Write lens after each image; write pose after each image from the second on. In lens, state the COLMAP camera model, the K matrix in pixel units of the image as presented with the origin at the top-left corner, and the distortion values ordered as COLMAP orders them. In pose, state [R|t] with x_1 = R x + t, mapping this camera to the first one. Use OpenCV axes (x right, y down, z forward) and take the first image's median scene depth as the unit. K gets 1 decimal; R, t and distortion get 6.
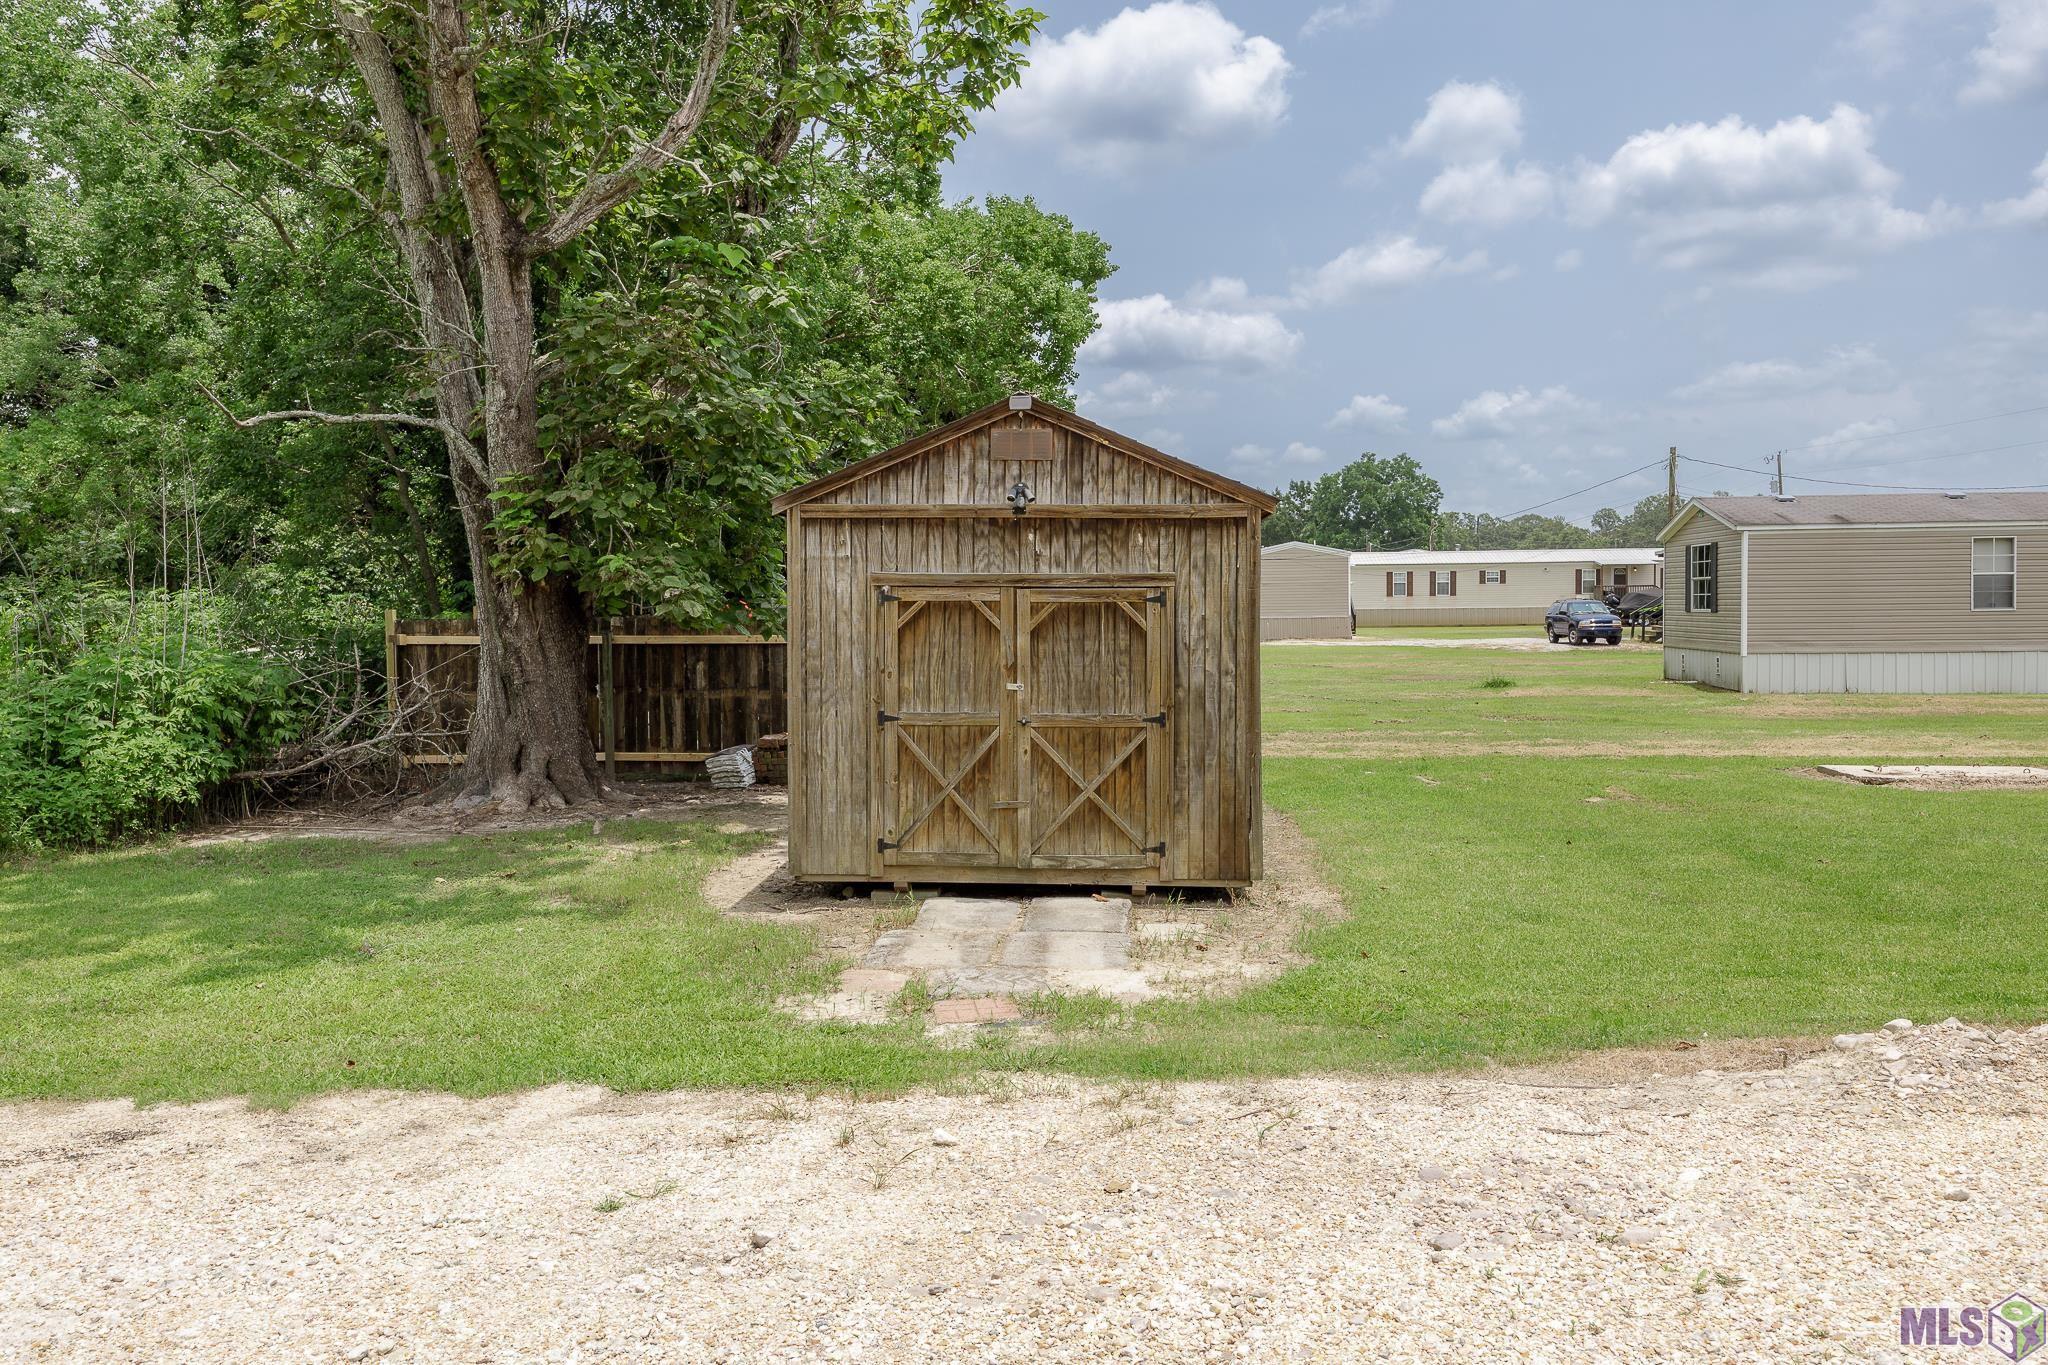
lens RADIAL K [[1538.1, 0, 1024.8], [0, 1538.1, 671.4], [0, 0, 1]] dist [-0.004016, -0.001060]
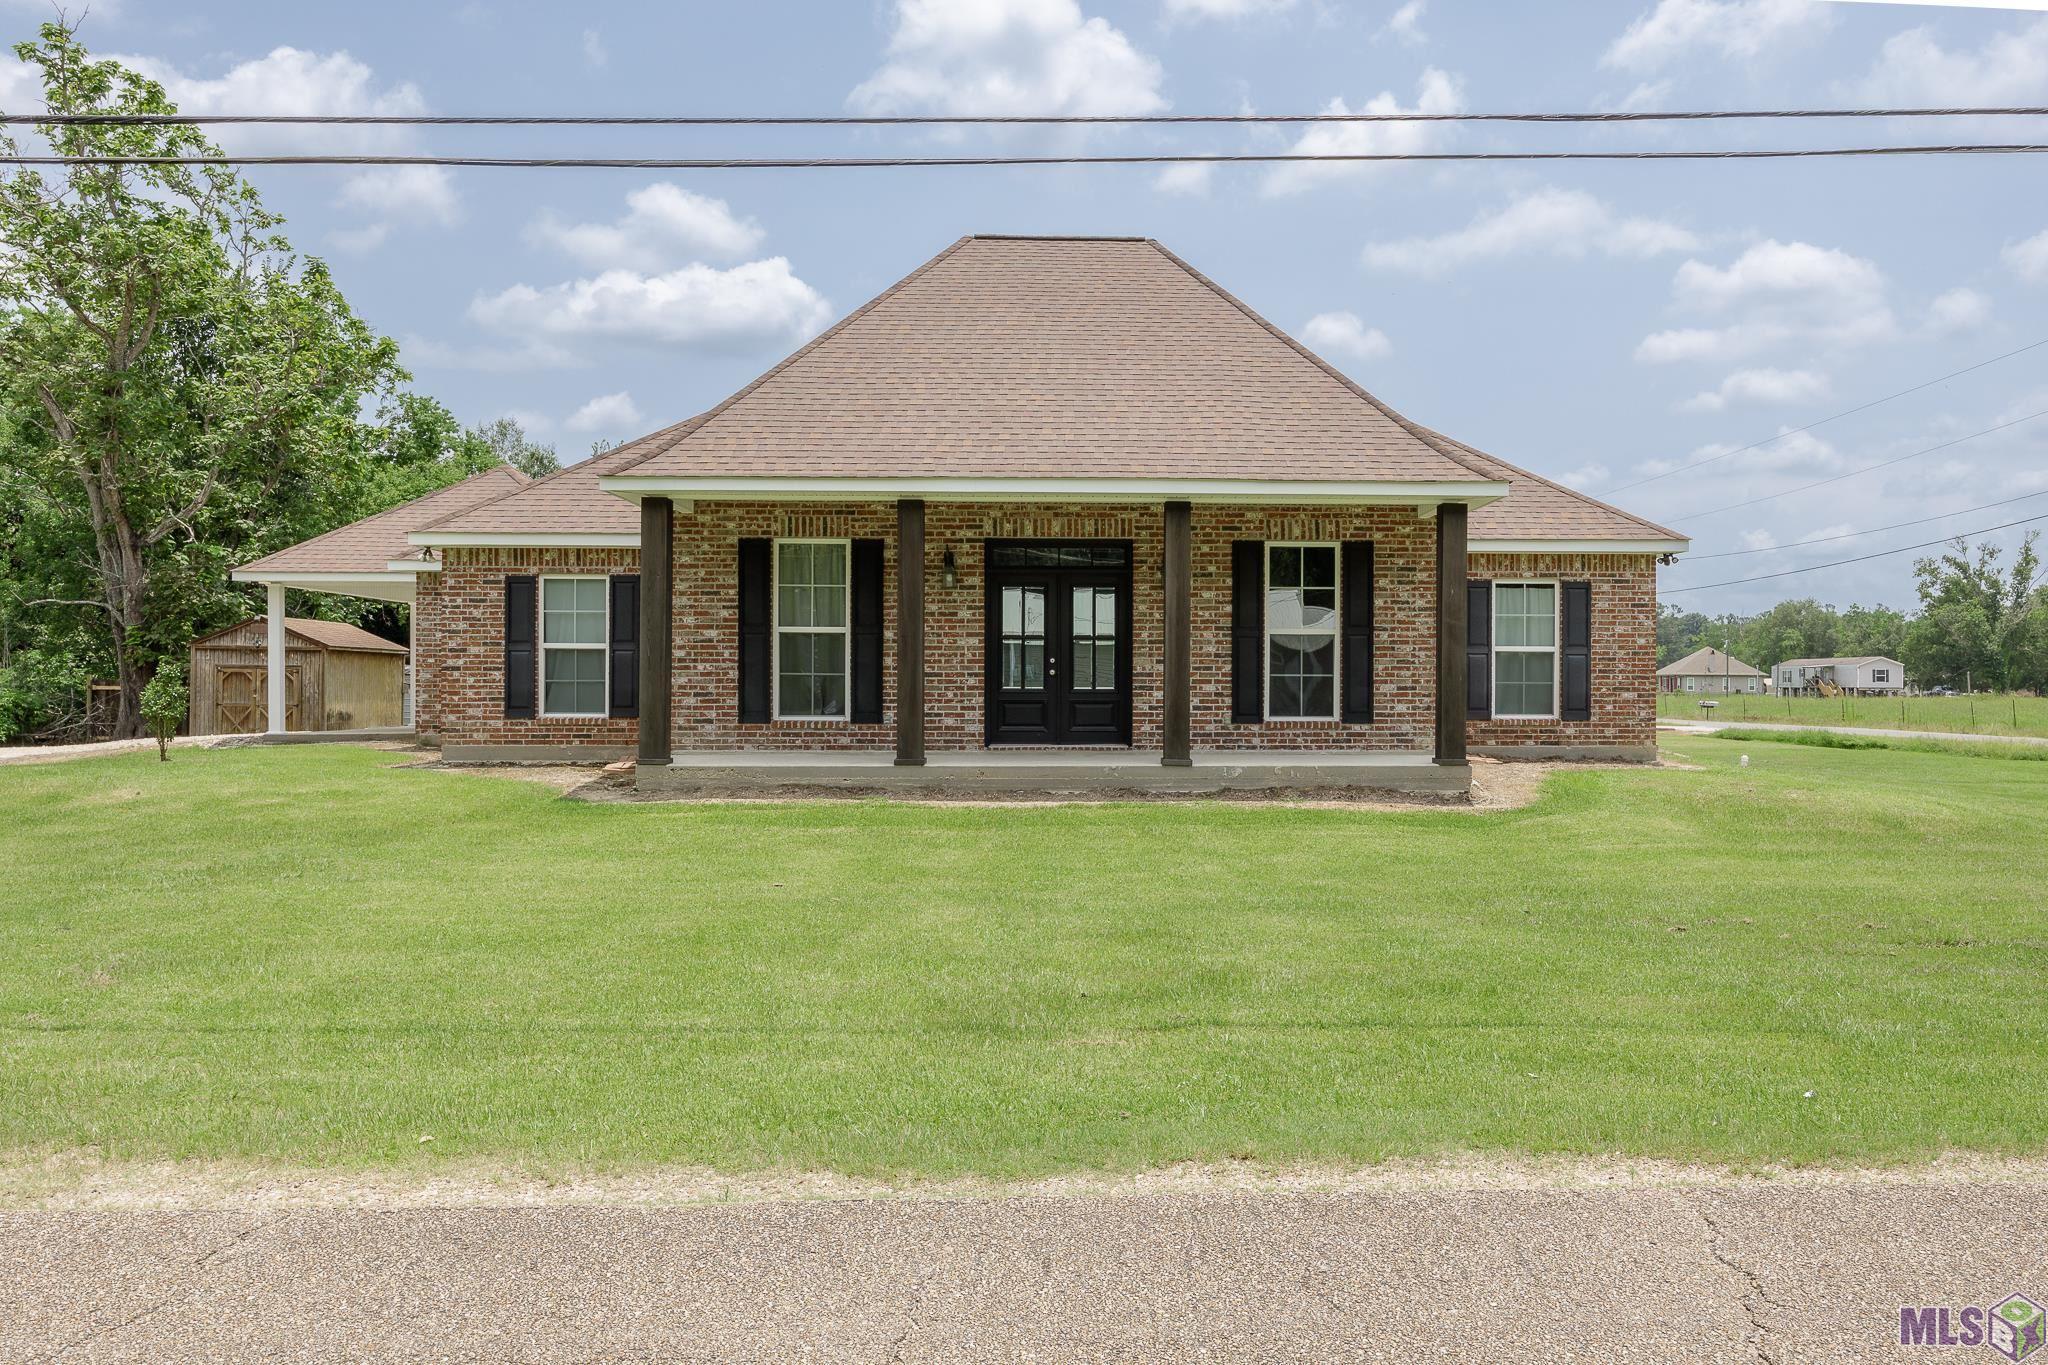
lens RADIAL K [[1517.8, 0, 1022.7], [0, 1517.8, 695.0], [0, 0, 1]] dist [0.000254, 0.001292]
pose [[0.992807, 0.011955, 0.119128, 0.938454], [-0.007011, 0.999100, -0.041830, 0.099888], [-0.119521, 0.040694, 0.991997, -1.901909]]
